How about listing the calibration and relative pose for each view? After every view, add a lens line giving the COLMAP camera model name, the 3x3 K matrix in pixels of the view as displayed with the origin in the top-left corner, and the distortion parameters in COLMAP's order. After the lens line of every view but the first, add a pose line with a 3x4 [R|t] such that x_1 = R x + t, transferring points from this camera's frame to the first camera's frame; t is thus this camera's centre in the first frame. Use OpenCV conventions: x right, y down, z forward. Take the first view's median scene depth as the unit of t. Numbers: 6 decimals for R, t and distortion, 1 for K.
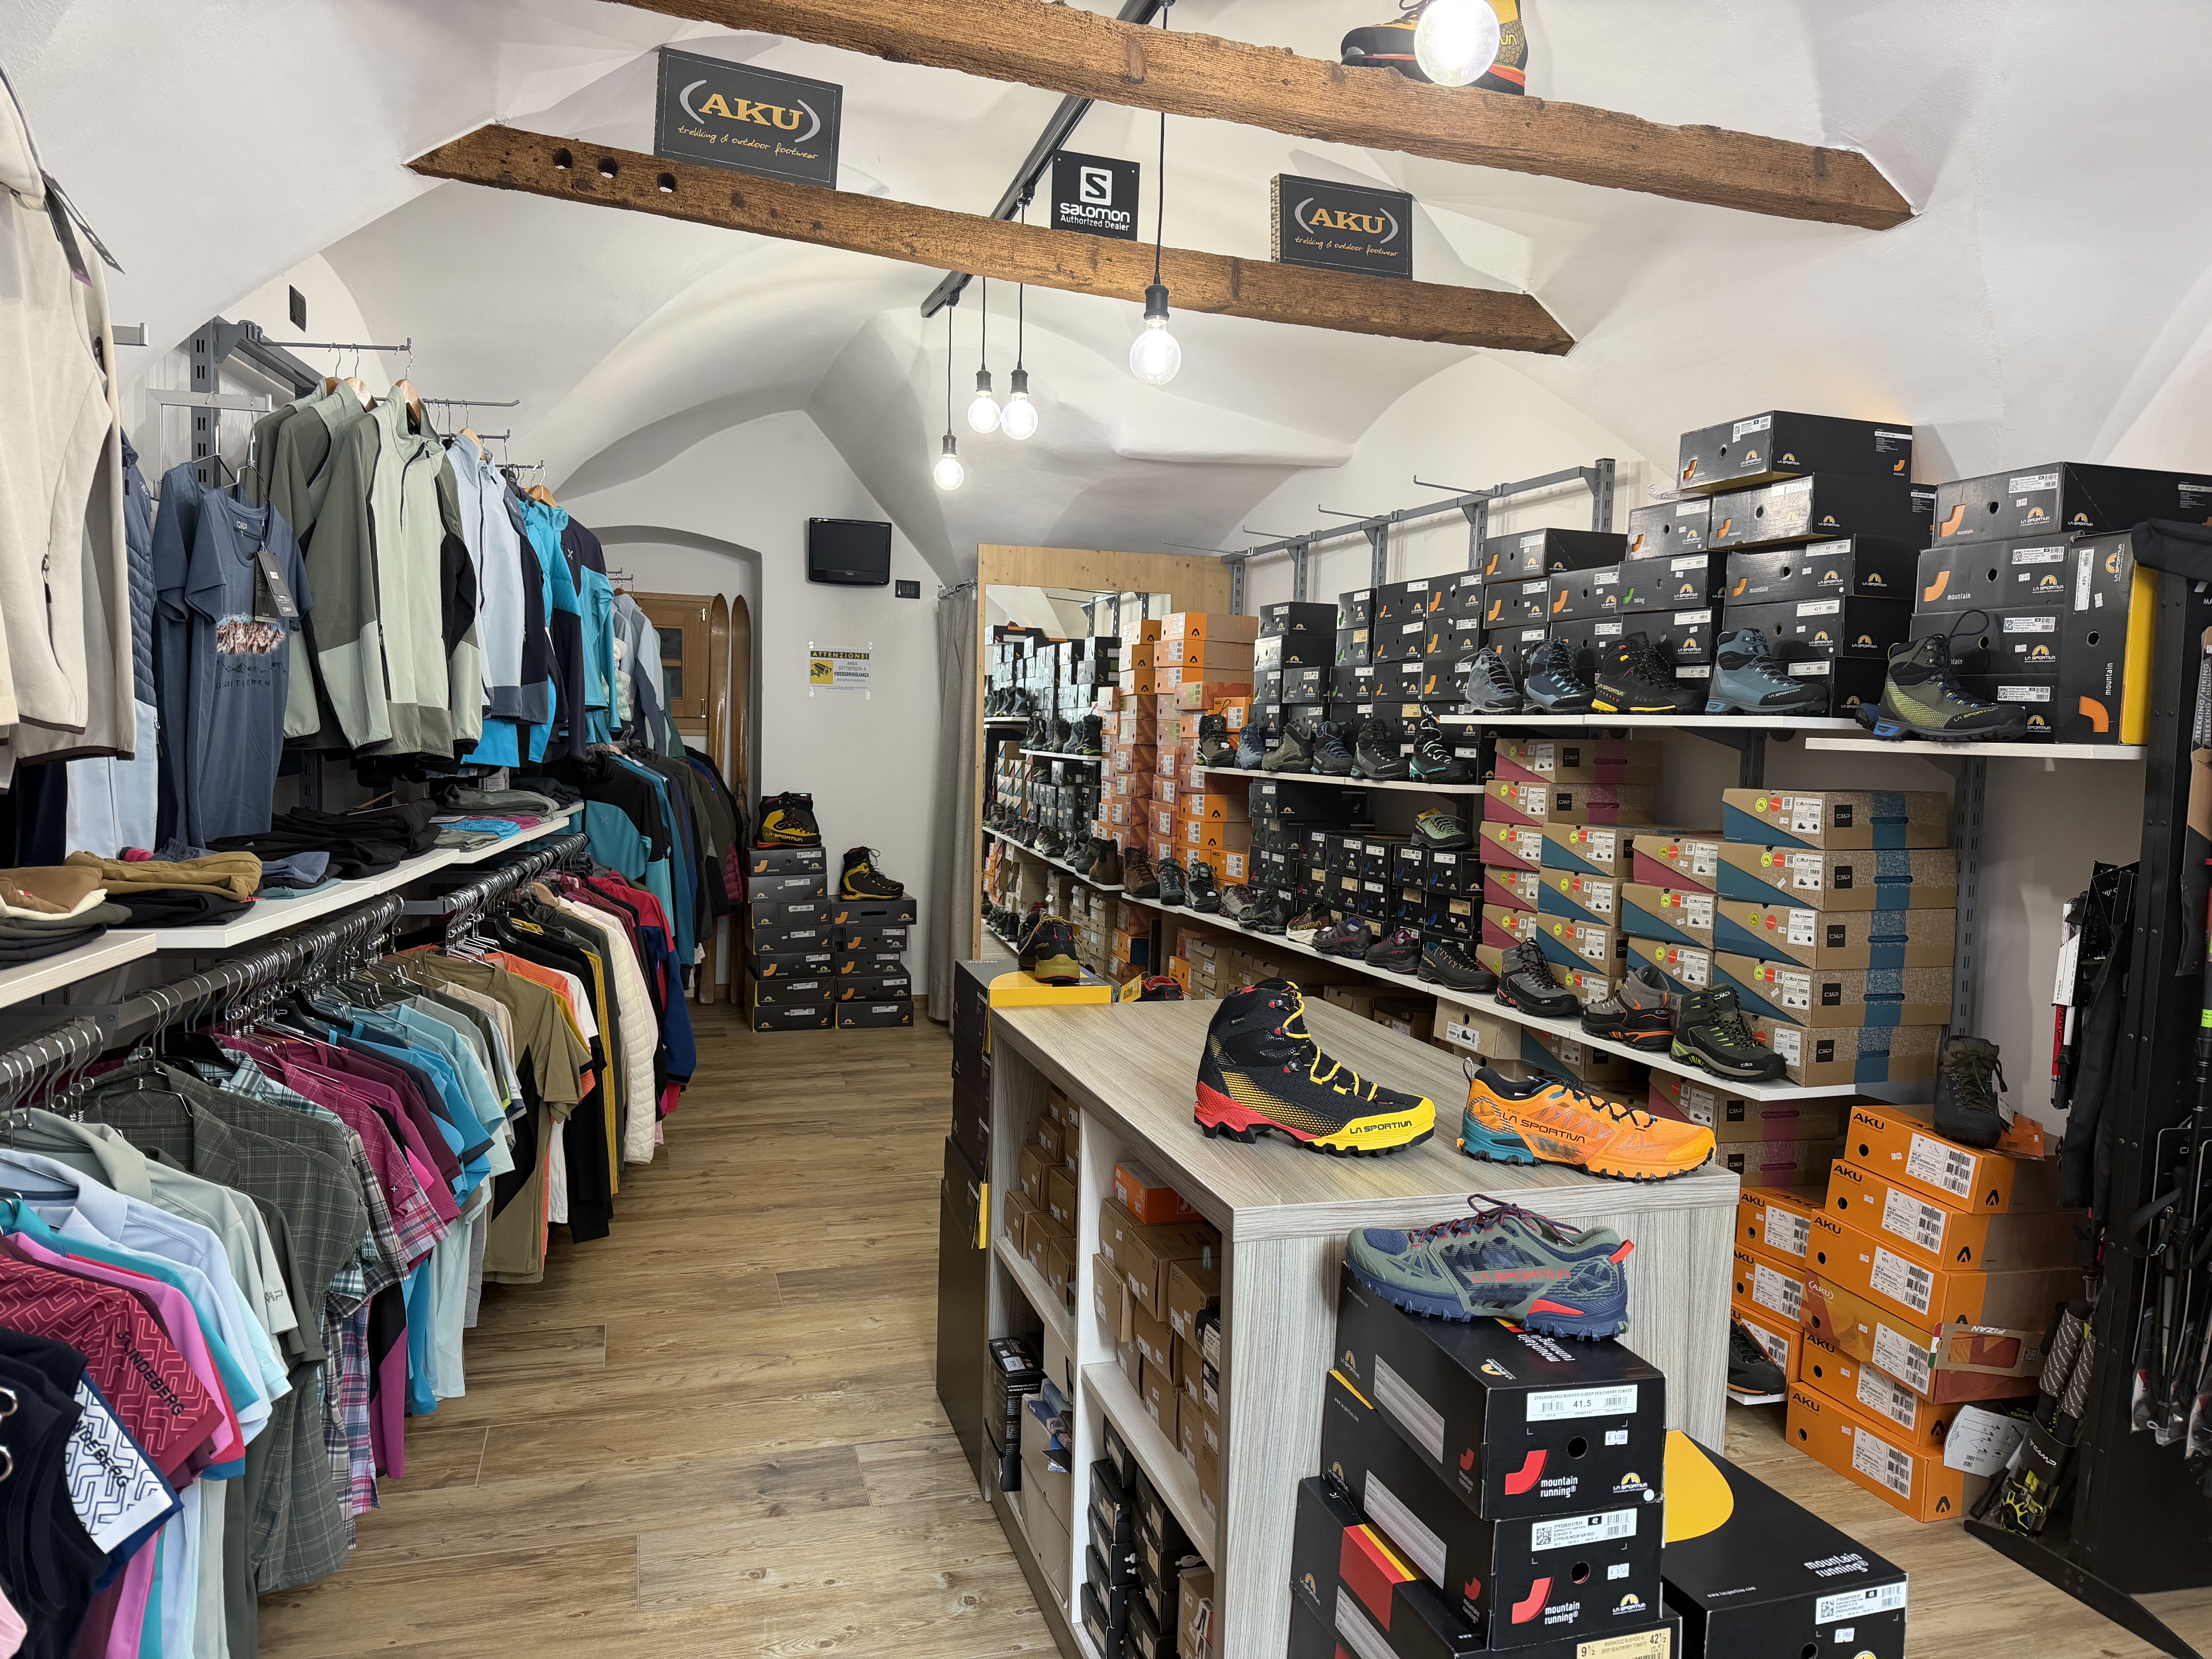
lens RADIAL K [[1538.9, 0, 1109.3], [0, 1538.9, 839.4], [0, 0, 1]] dist [-0.001780, -0.002618]
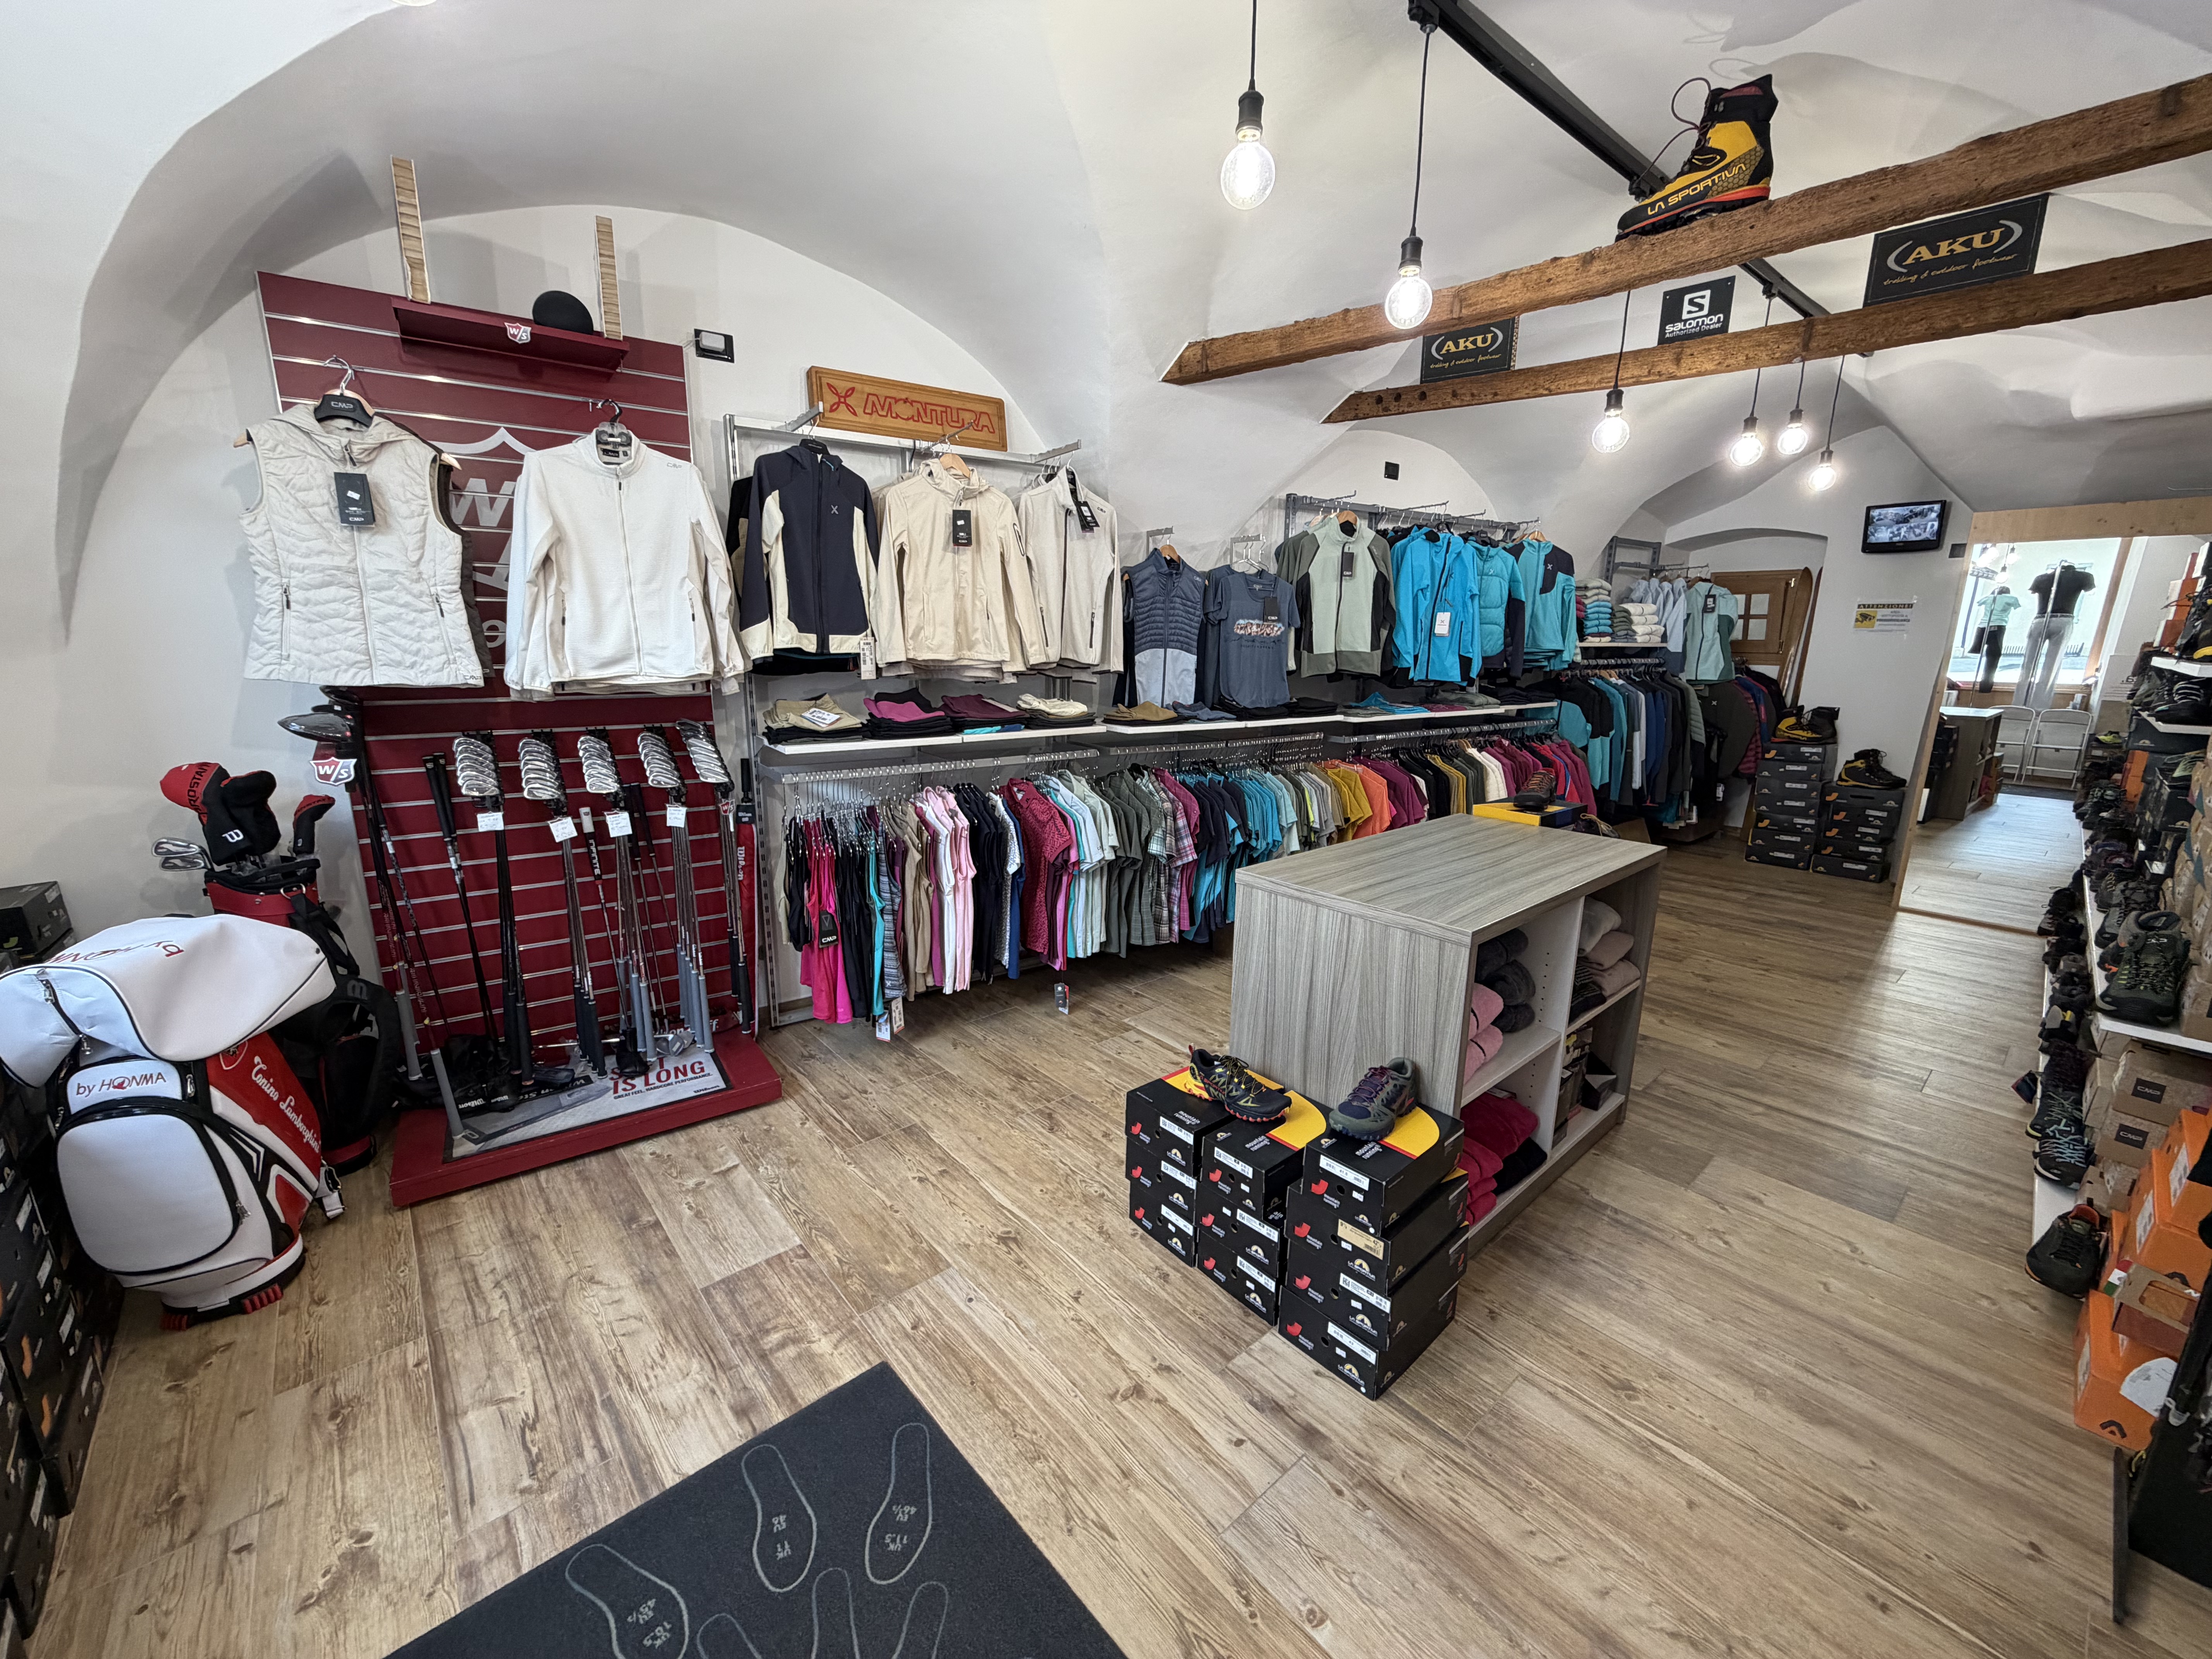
lens RADIAL K [[894.2, 0, 1103.1], [0, 894.2, 826.8], [0, 0, 1]] dist [-0.000371, -0.000249]
pose [[0.405542, 0.174375, -0.897290, 0.303264], [-0.066161, 0.984660, 0.161452, -0.010563], [0.911679, -0.006110, 0.410858, 0.049302]]
